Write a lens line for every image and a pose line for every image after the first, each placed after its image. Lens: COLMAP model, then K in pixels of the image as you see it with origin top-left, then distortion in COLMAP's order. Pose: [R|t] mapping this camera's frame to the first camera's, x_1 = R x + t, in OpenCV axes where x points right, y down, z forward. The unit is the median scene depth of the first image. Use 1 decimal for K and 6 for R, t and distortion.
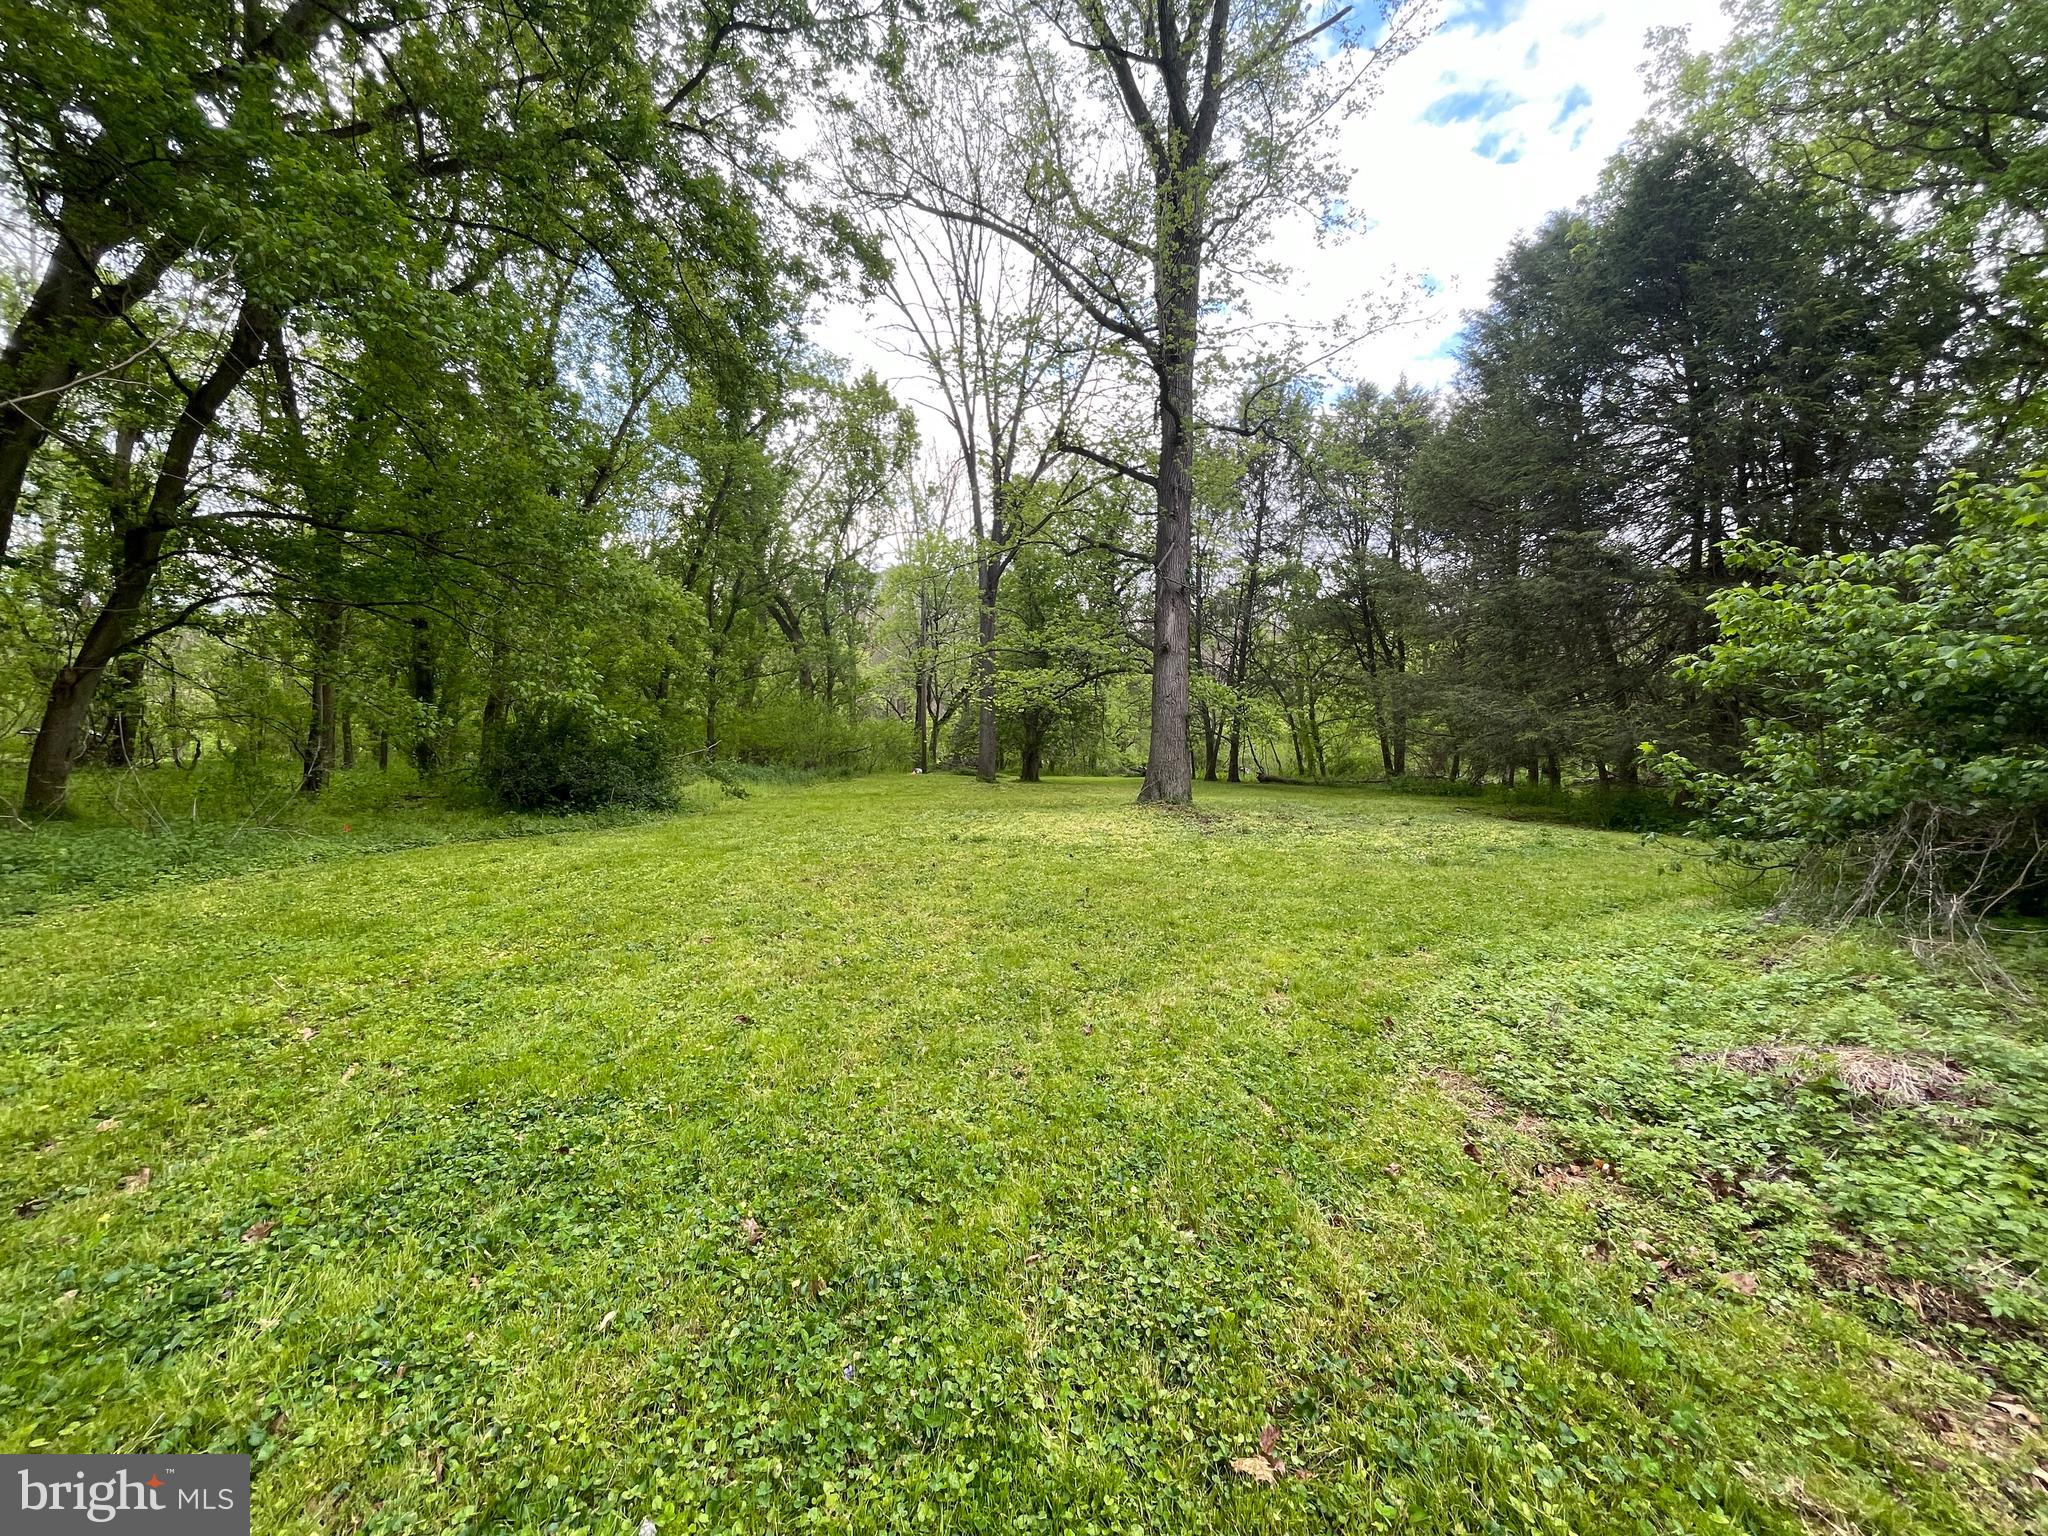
lens RADIAL K [[840.6, 0, 1012.1], [0, 840.6, 772.4], [0, 0, 1]] dist [-0.002974, 0.000066]
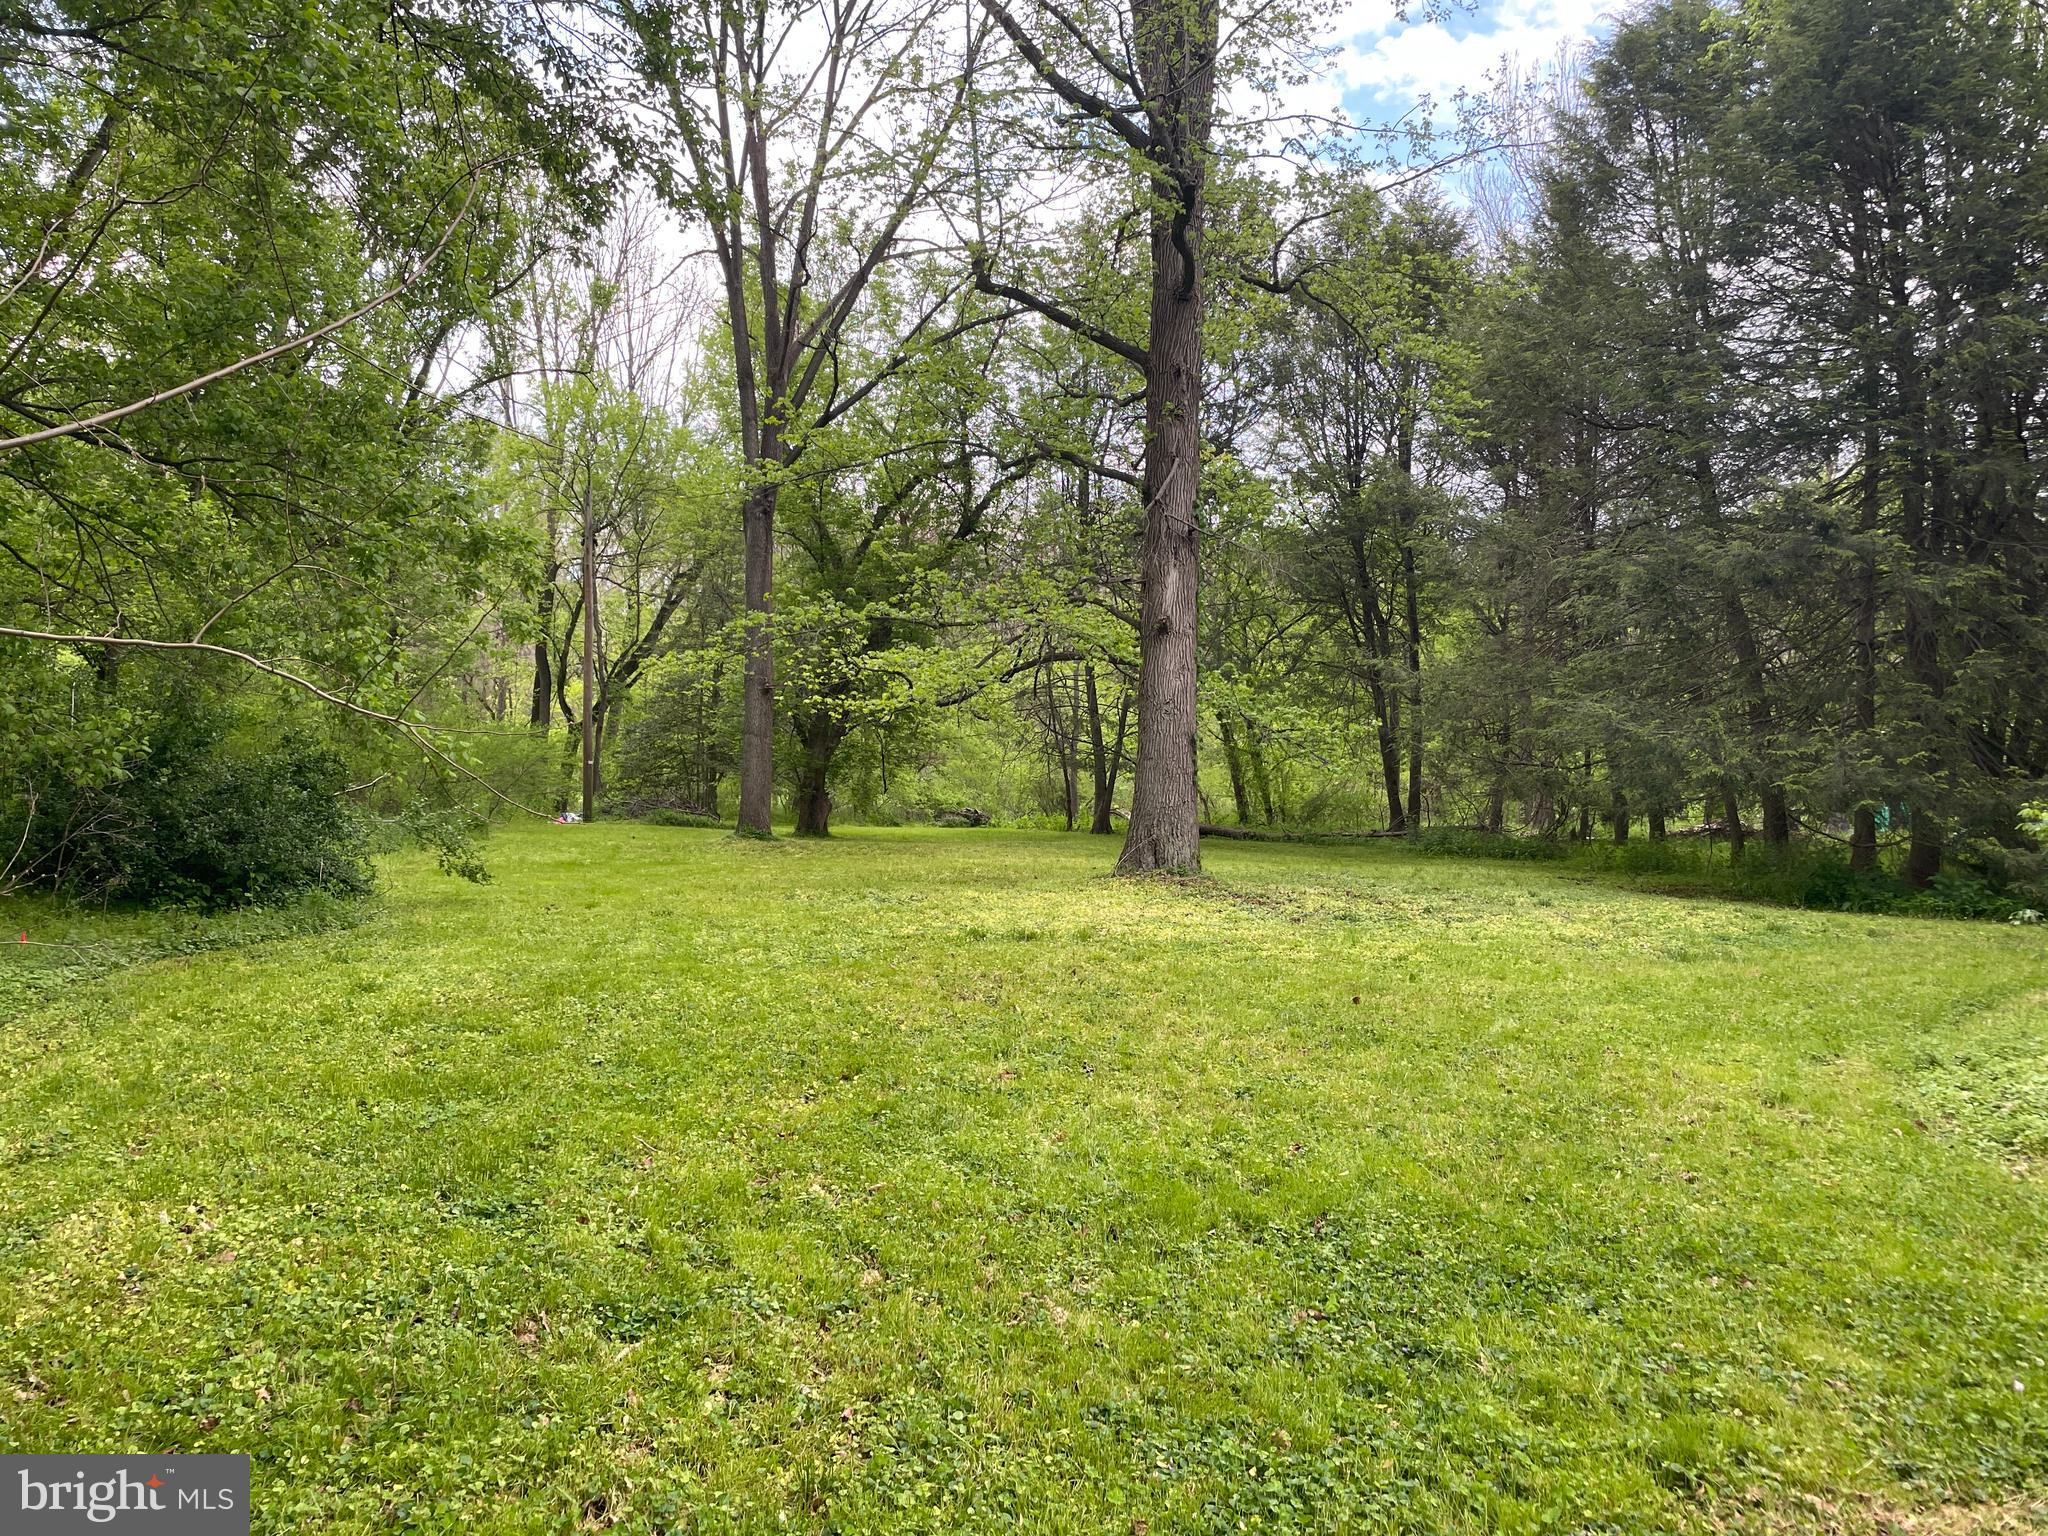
lens RADIAL K [[1551.7, 0, 1023.0], [0, 1551.7, 757.1], [0, 0, 1]] dist [0.096458, -0.139229]
pose [[0.970389, 0.007486, 0.241432, -0.099401], [0.001349, 0.999336, -0.036406, -0.004266], [-0.241545, 0.035653, 0.969735, -0.046266]]
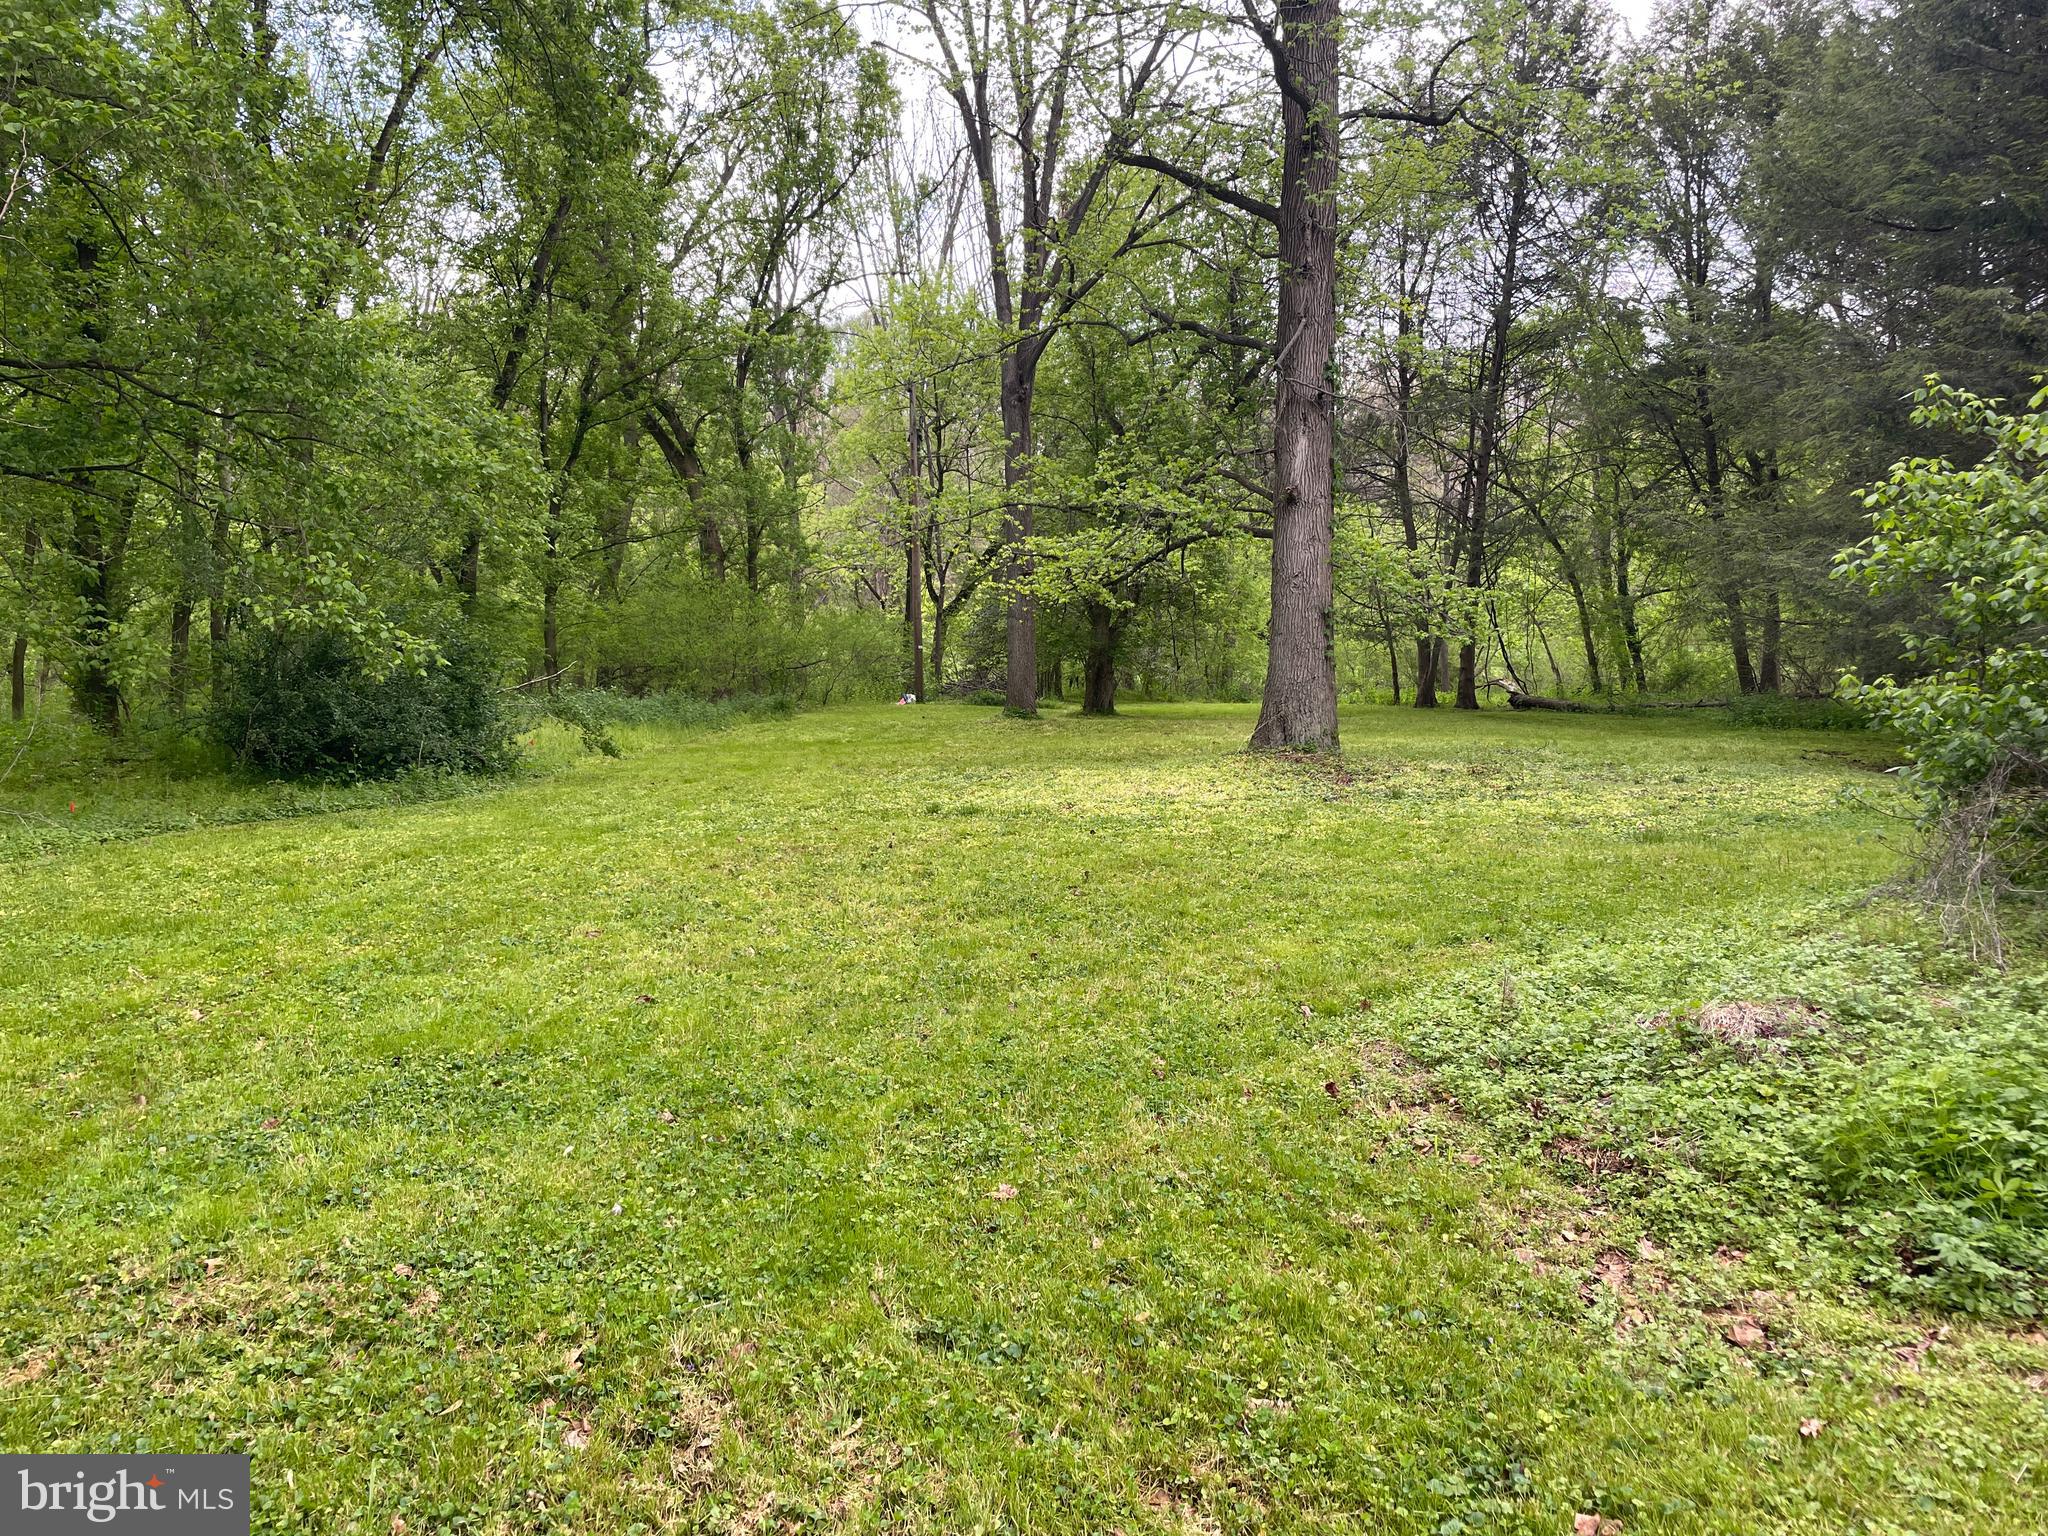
lens RADIAL K [[1551.7, 0, 1023.0], [0, 1551.7, 757.1], [0, 0, 1]] dist [0.096458, -0.139229]
pose [[0.998777, -0.015567, -0.046925, 0.019052], [0.017448, 0.999049, 0.039955, -0.003844], [0.046258, -0.040725, 0.998099, -0.072915]]
